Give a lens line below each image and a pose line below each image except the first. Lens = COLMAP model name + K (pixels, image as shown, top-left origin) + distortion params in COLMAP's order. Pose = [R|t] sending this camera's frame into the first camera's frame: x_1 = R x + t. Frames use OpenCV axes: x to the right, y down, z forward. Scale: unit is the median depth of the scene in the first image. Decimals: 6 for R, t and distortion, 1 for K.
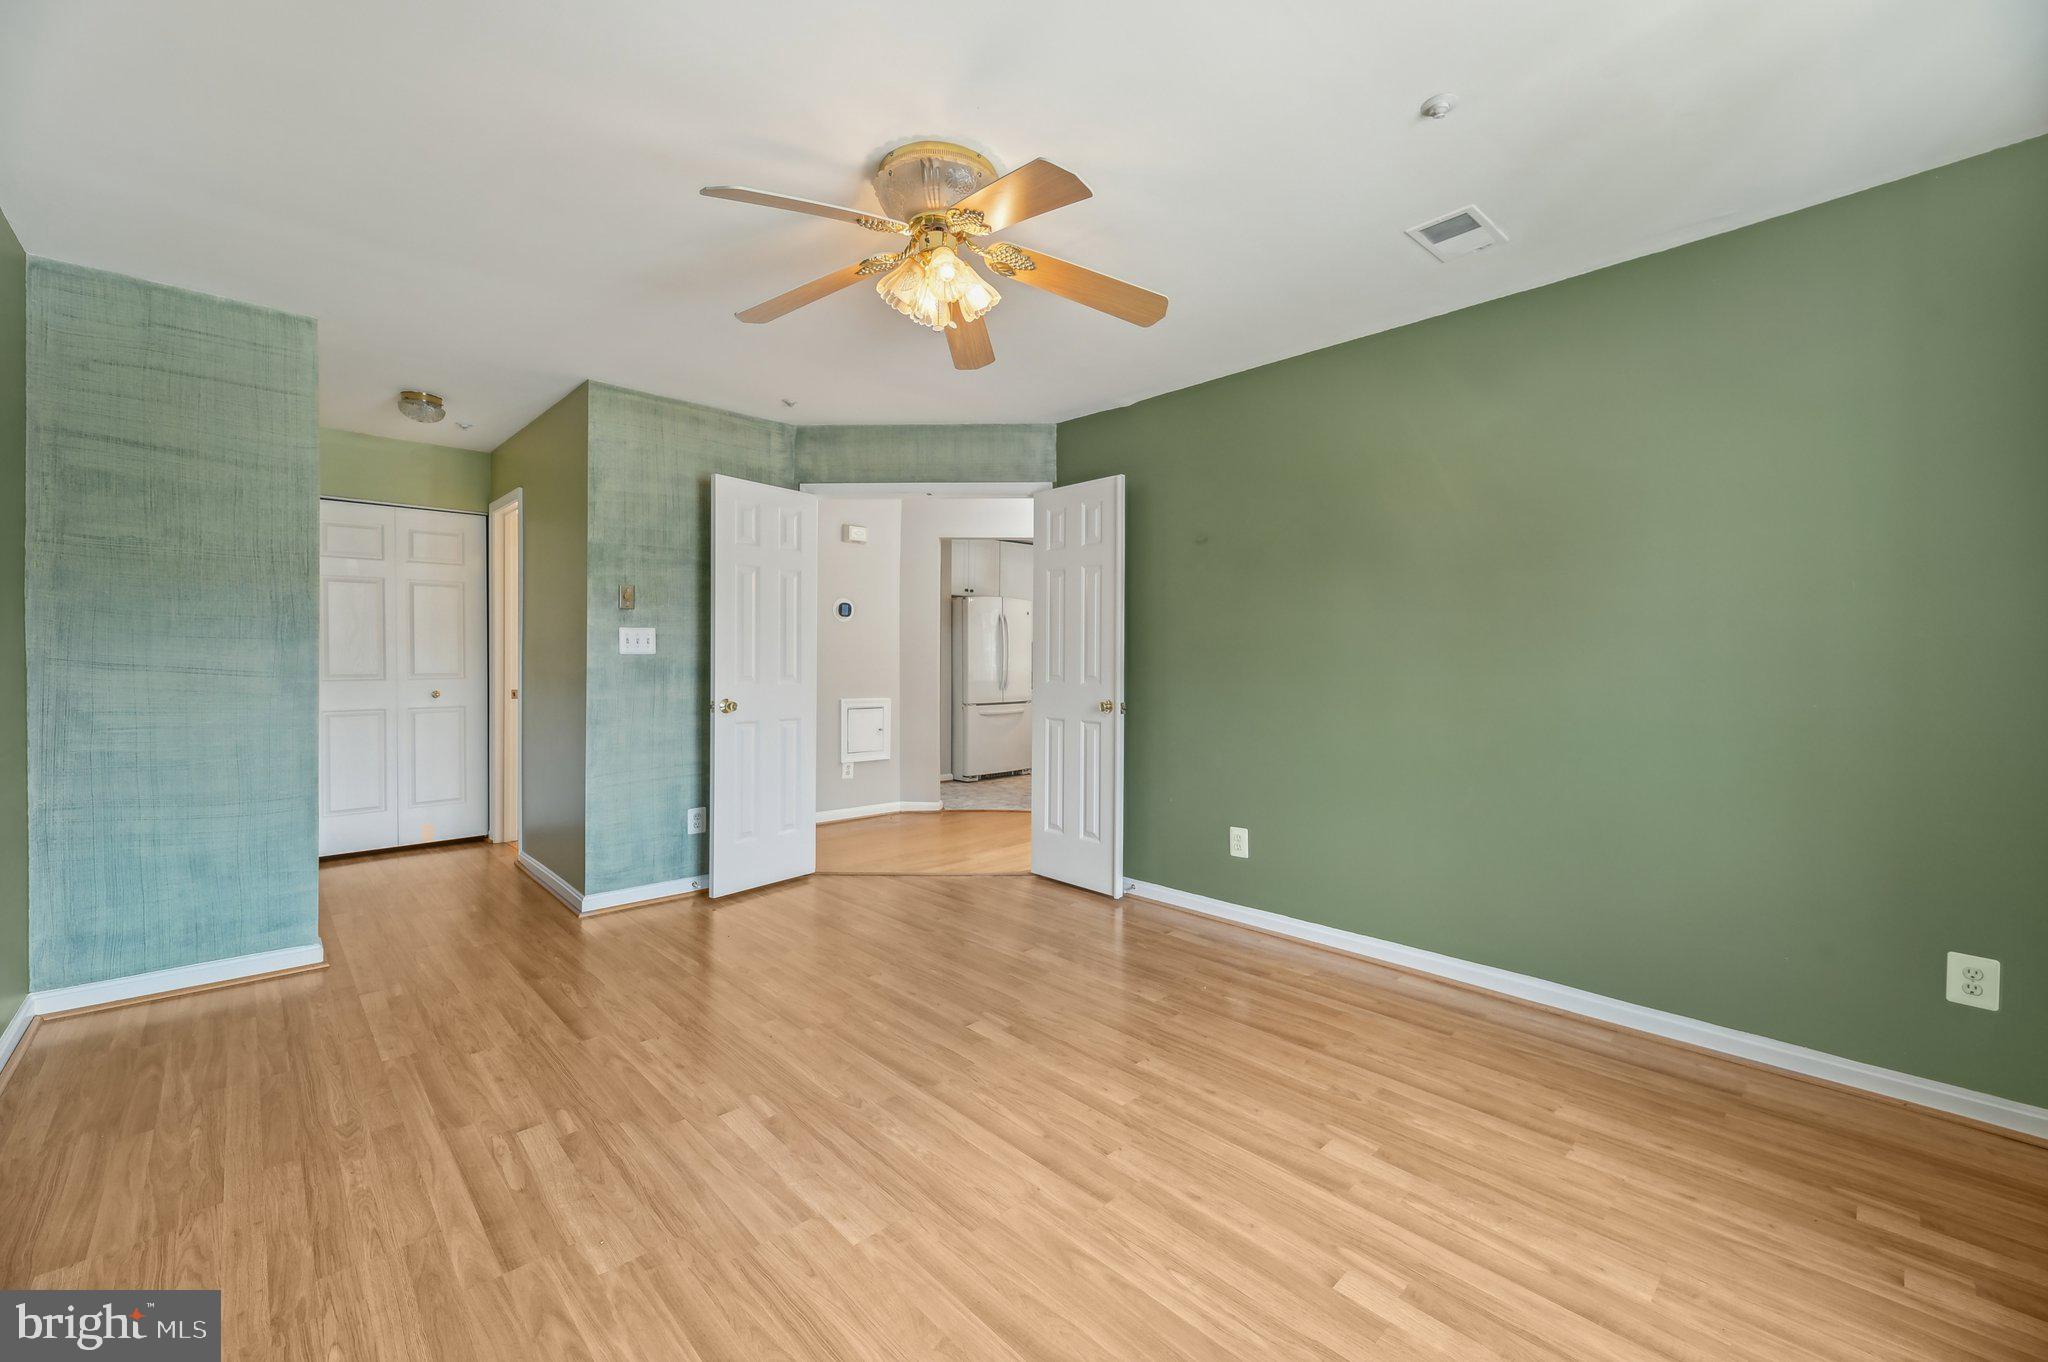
lens RADIAL K [[853.1, 0, 1105.8], [0, 853.1, 657.9], [0, 0, 1]] dist [0.011135, -0.000019]
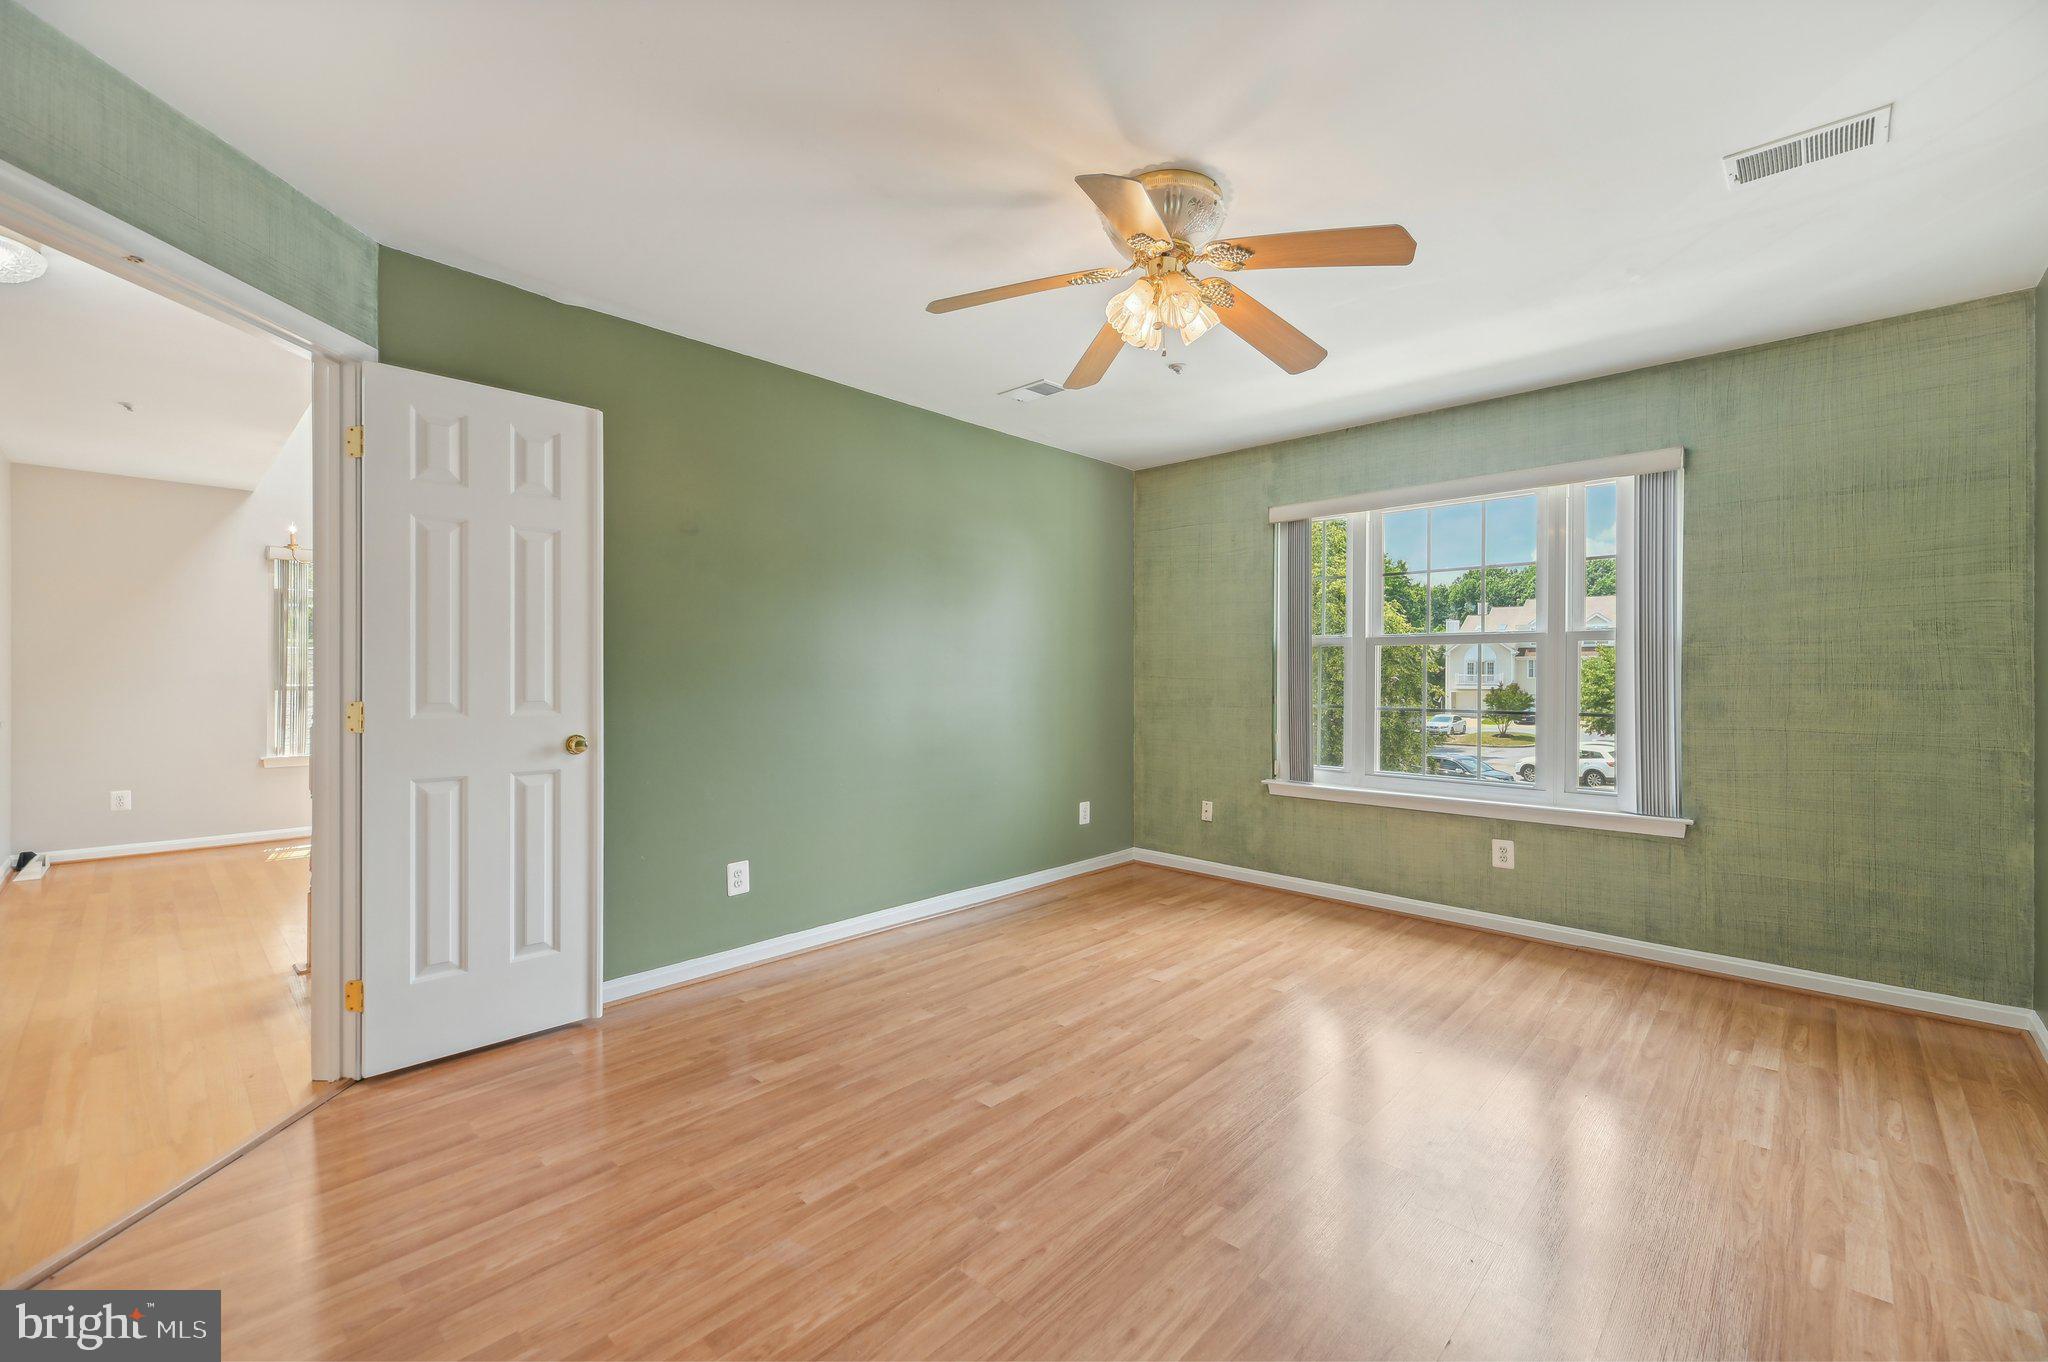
lens RADIAL K [[825.9, 0, 1018.9], [0, 825.9, 678.8], [0, 0, 1]] dist [0.001826, -0.000492]
pose [[-0.010286, -0.006979, 0.999923, -1.078314], [-0.002950, 0.999972, 0.006949, -0.000941], [-0.999943, -0.002878, -0.010307, 1.077053]]
